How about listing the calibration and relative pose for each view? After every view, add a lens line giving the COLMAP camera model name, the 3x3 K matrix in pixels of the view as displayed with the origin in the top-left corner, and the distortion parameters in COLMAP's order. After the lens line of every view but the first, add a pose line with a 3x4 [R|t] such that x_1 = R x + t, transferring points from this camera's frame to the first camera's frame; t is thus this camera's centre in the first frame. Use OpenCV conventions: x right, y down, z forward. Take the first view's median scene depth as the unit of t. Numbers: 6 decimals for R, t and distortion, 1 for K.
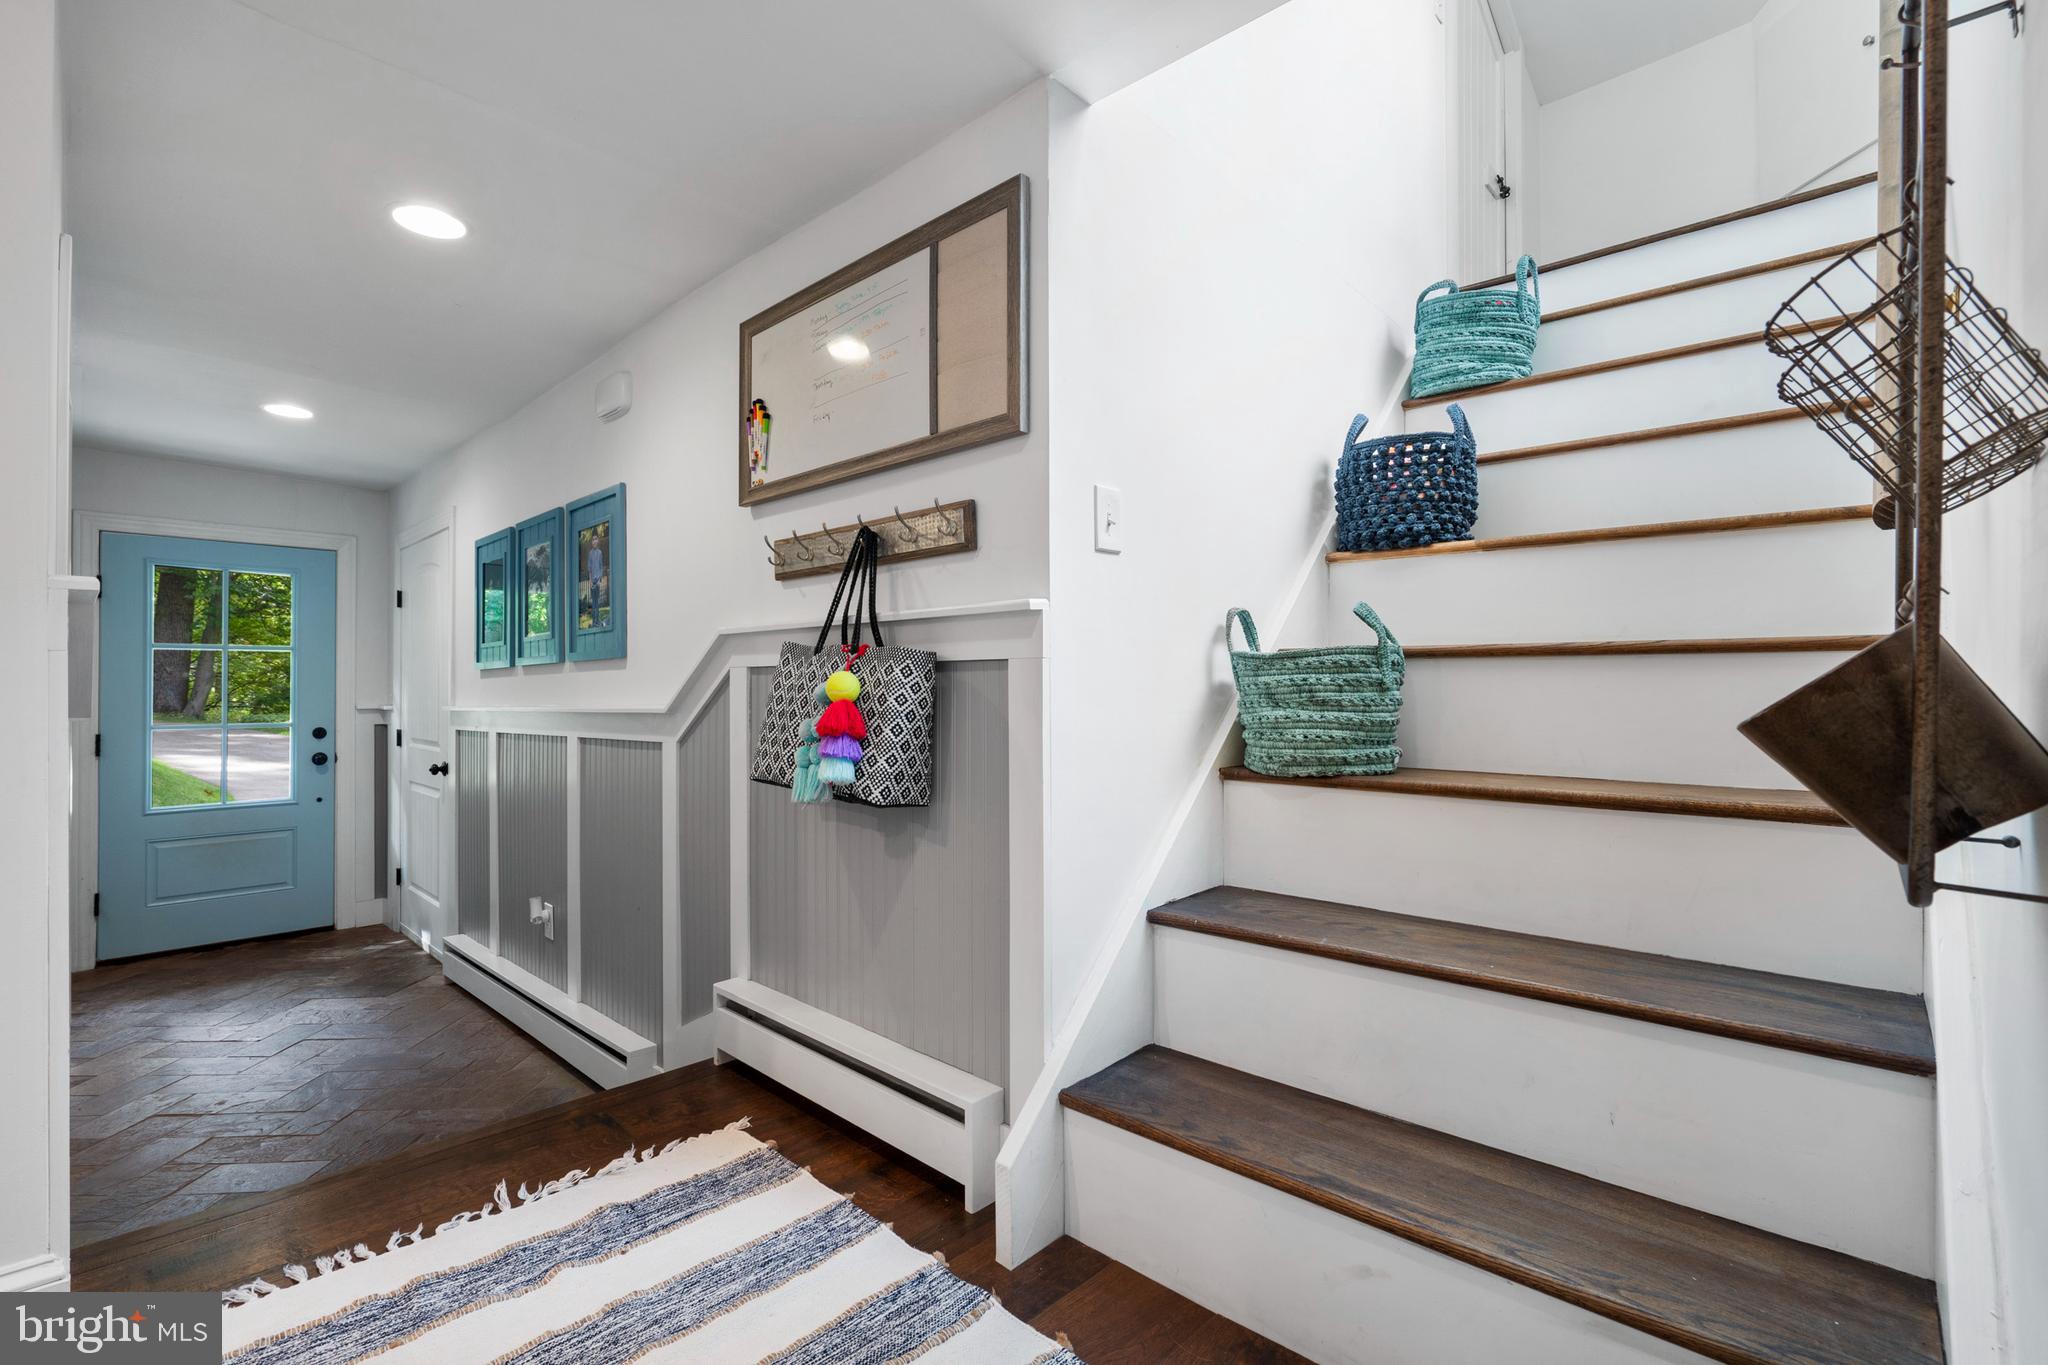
lens RADIAL K [[944.0, 0, 1022.4], [0, 944.0, 675.7], [0, 0, 1]] dist [-0.006519, 0.000007]
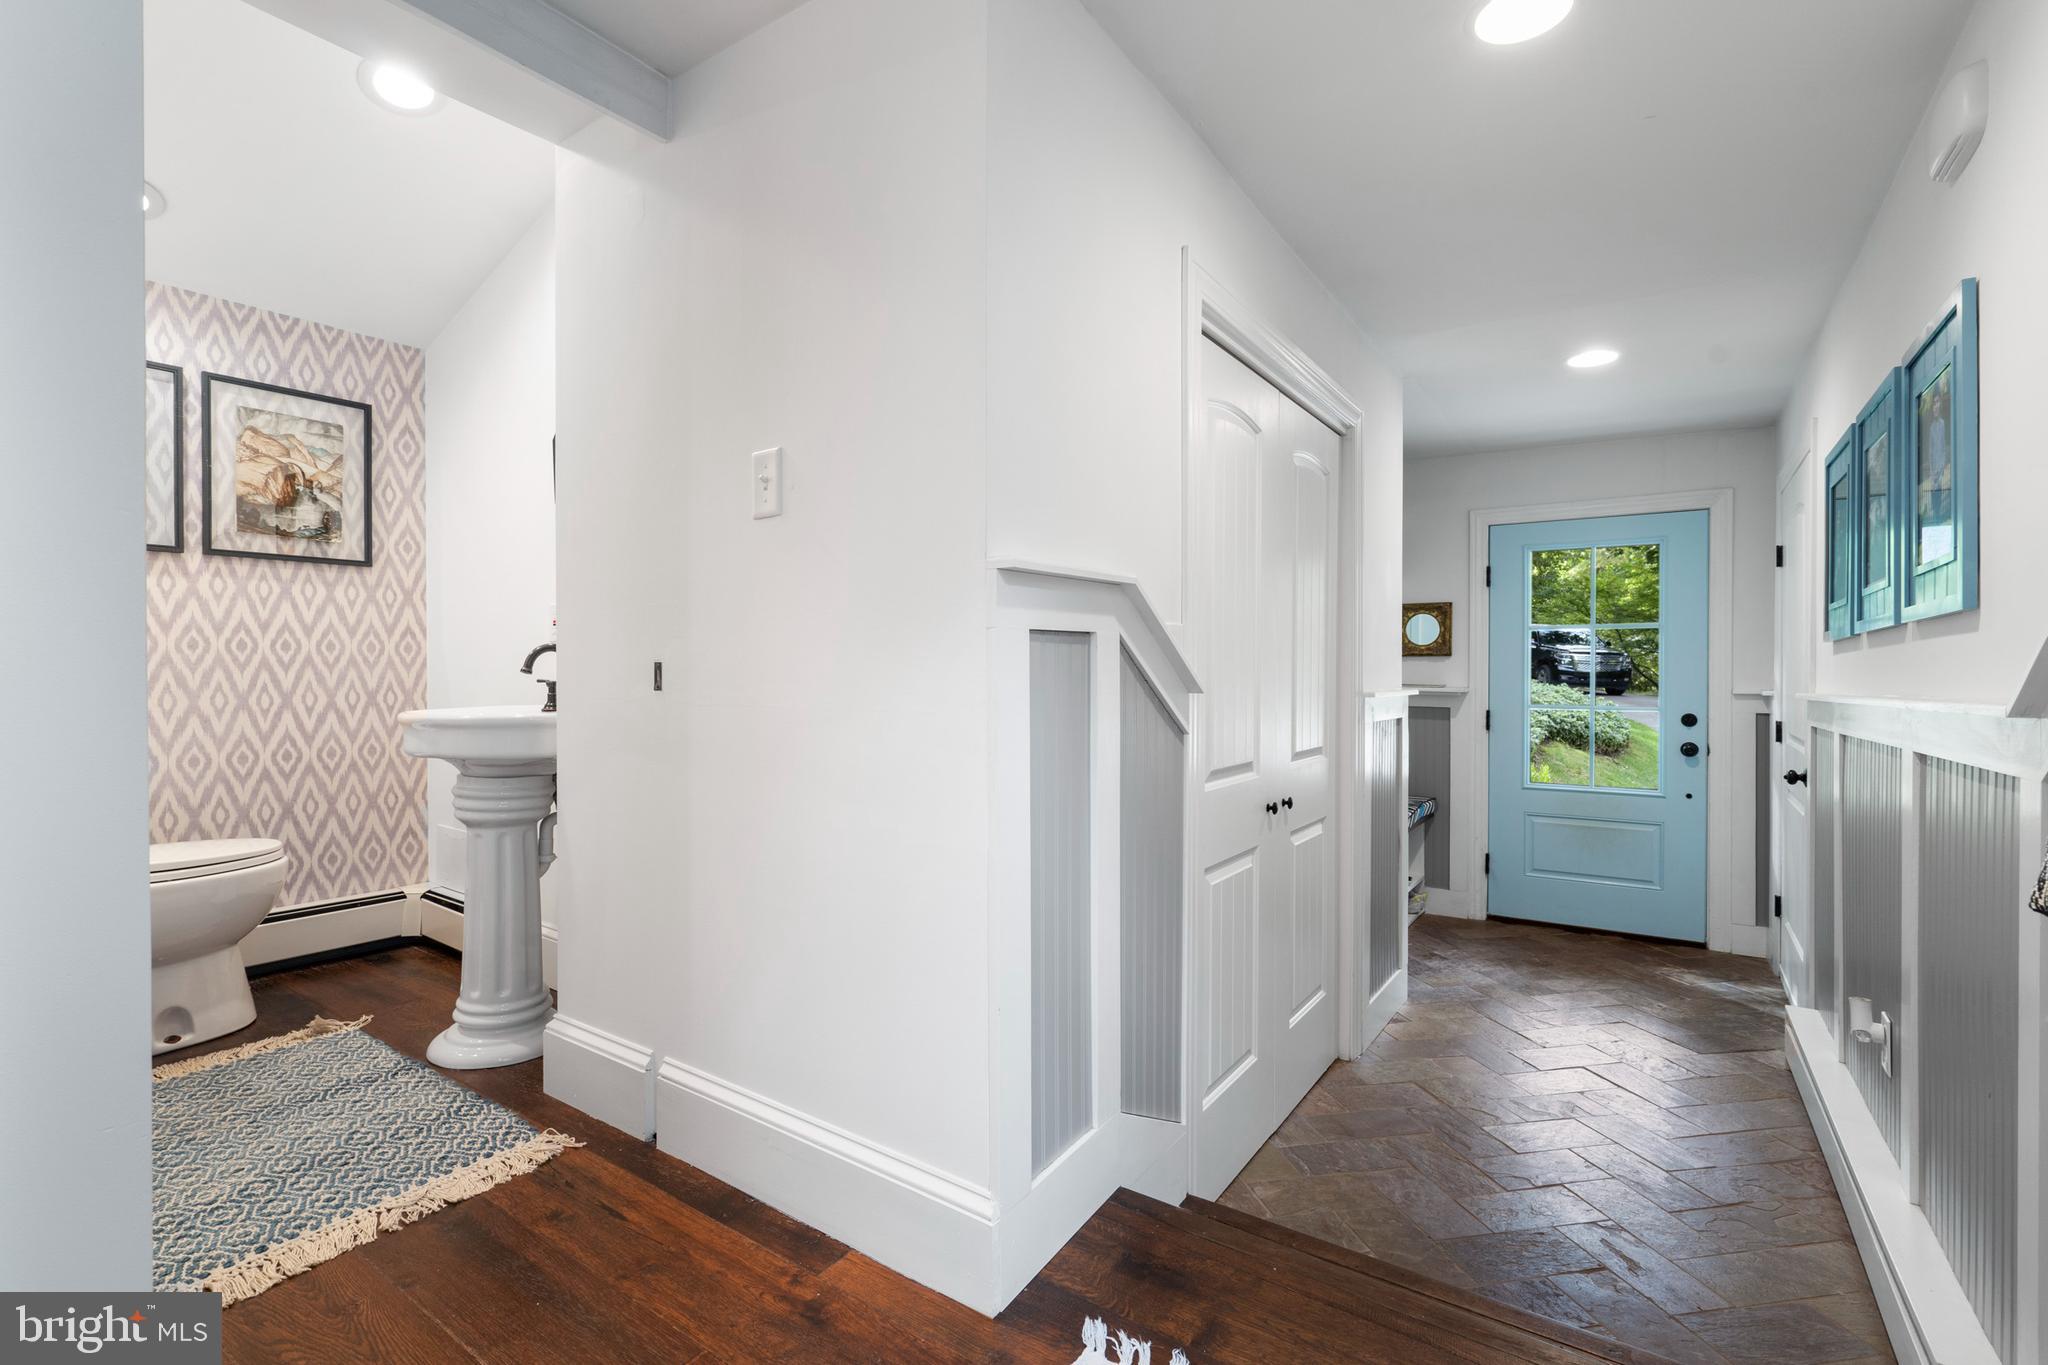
lens RADIAL K [[923.1, 0, 1024.0], [0, 923.1, 682.5], [0, 0, 1]] dist [-0.003786, -0.000830]
pose [[0.158693, 0.013758, -0.987232, 0.001261], [0.012881, 0.999789, 0.016003, 0.004769], [0.987244, -0.015256, 0.158482, 0.281693]]
